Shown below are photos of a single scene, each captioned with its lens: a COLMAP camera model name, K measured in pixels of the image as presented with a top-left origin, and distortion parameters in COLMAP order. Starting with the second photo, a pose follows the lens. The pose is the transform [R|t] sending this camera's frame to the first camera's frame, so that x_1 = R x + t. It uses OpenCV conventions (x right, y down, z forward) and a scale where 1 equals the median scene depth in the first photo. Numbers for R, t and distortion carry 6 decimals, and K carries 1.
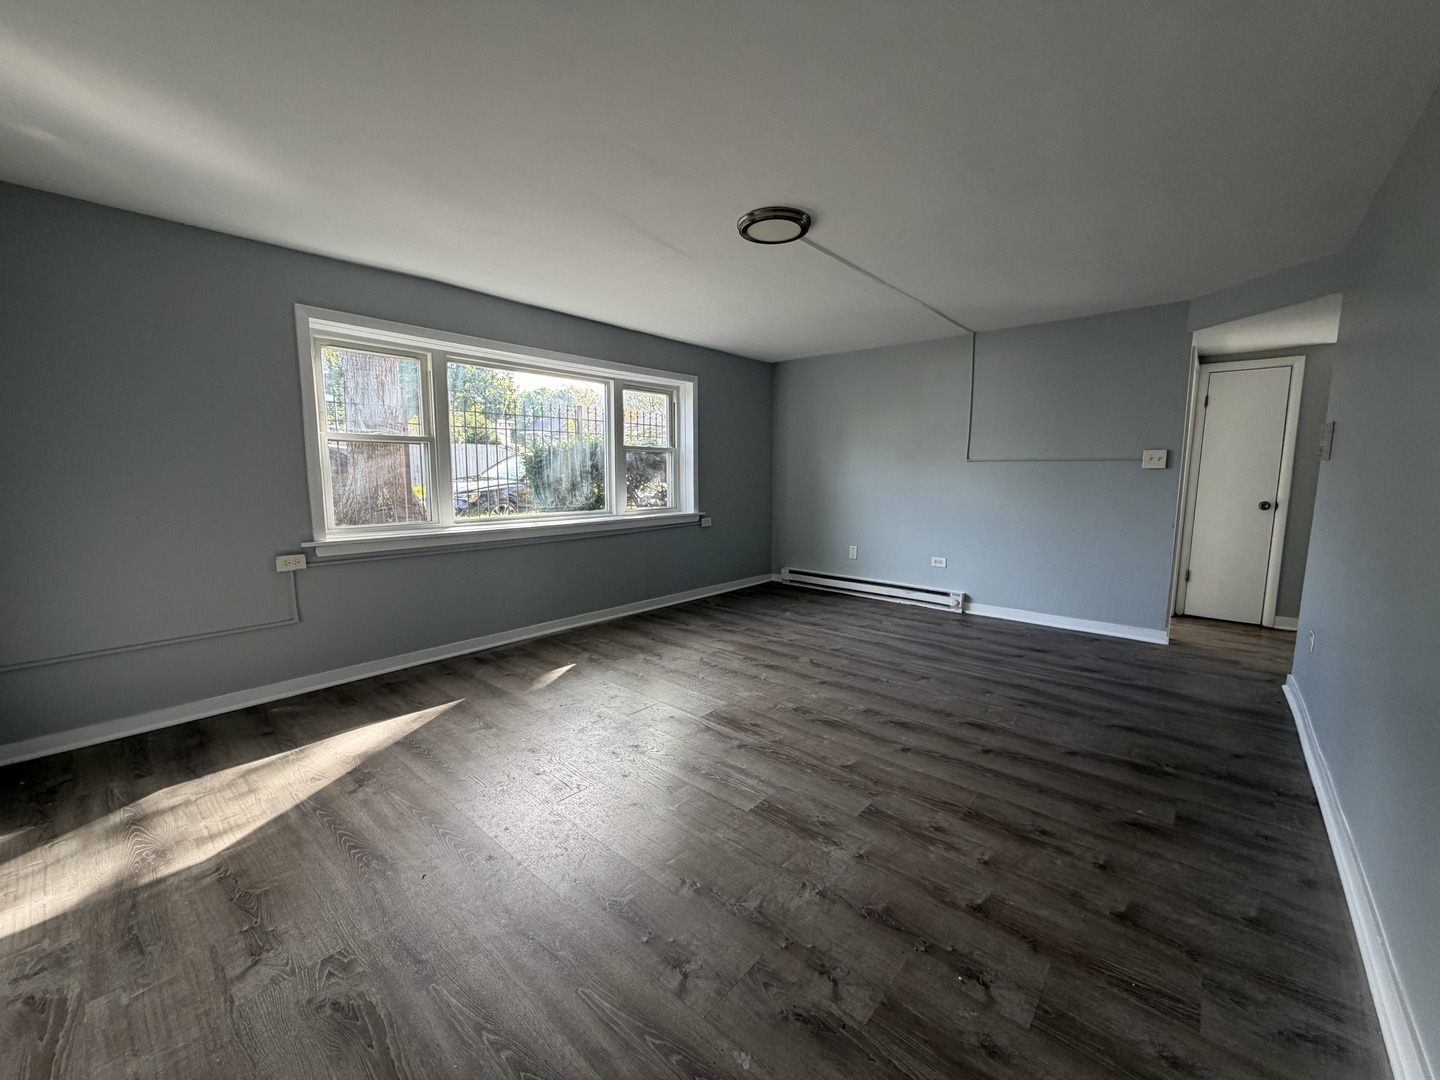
lens RADIAL K [[574.1, 0, 716.7], [0, 574.1, 540.3], [0, 0, 1]] dist [0.001004, 0.000056]
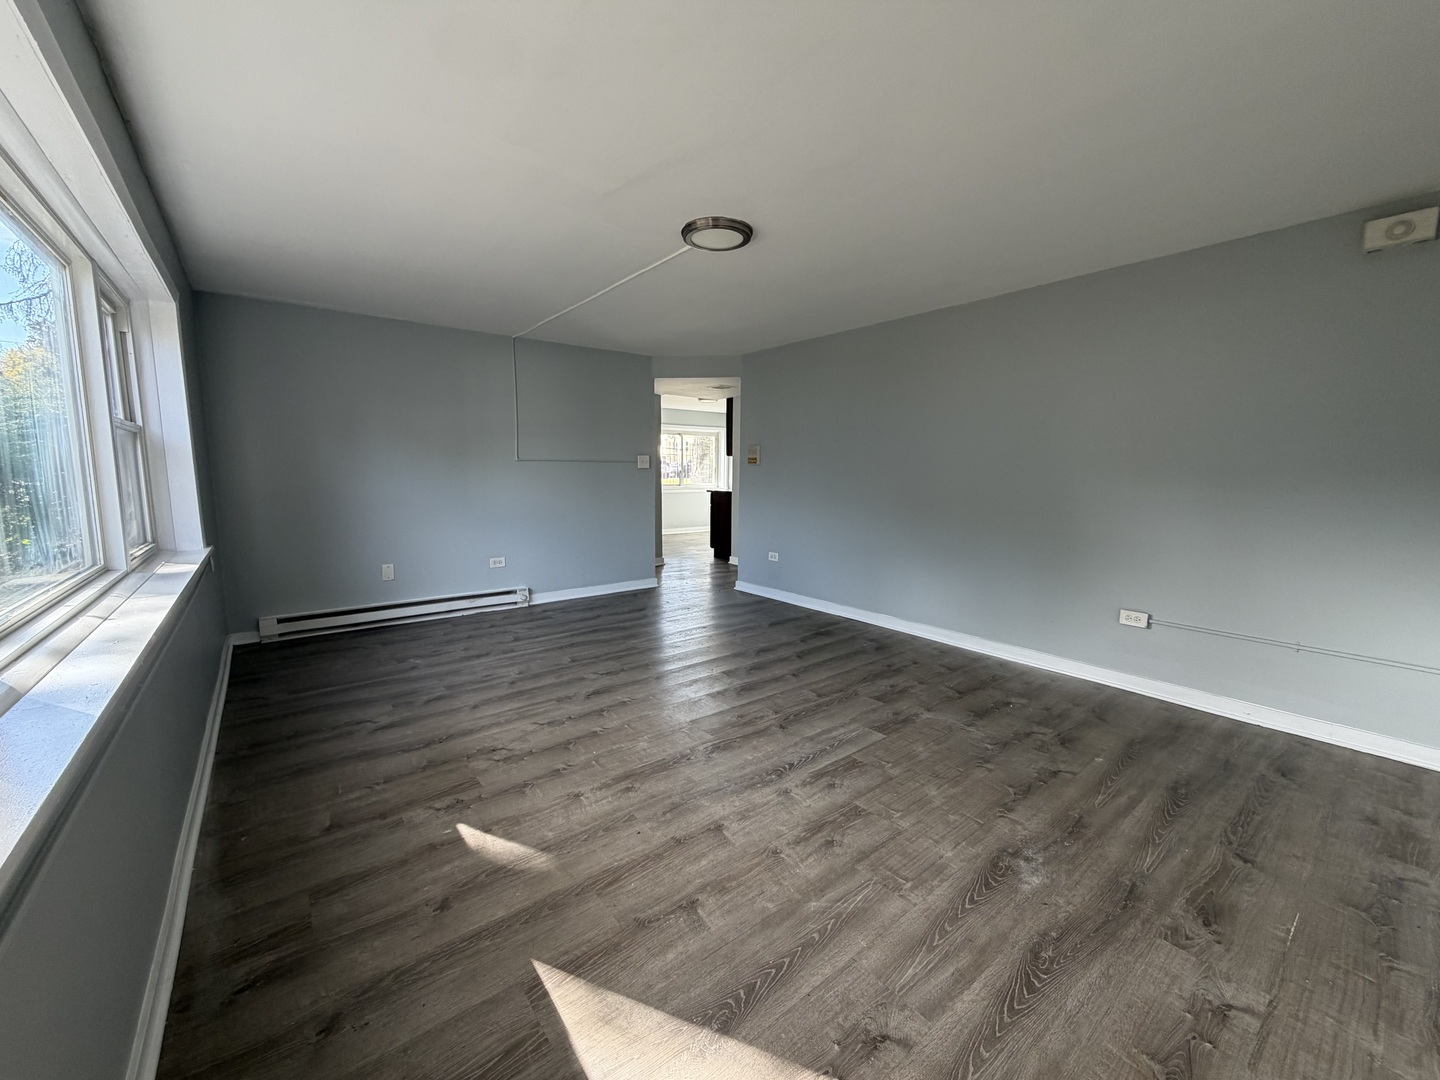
lens RADIAL K [[574.1, 0, 716.7], [0, 574.1, 540.3], [0, 0, 1]] dist [0.001004, 0.000056]
pose [[0.179326, -0.123444, 0.976014, -0.687254], [0.113749, 0.988044, 0.104066, -0.081371], [-0.977192, 0.092358, 0.191223, 0.606813]]
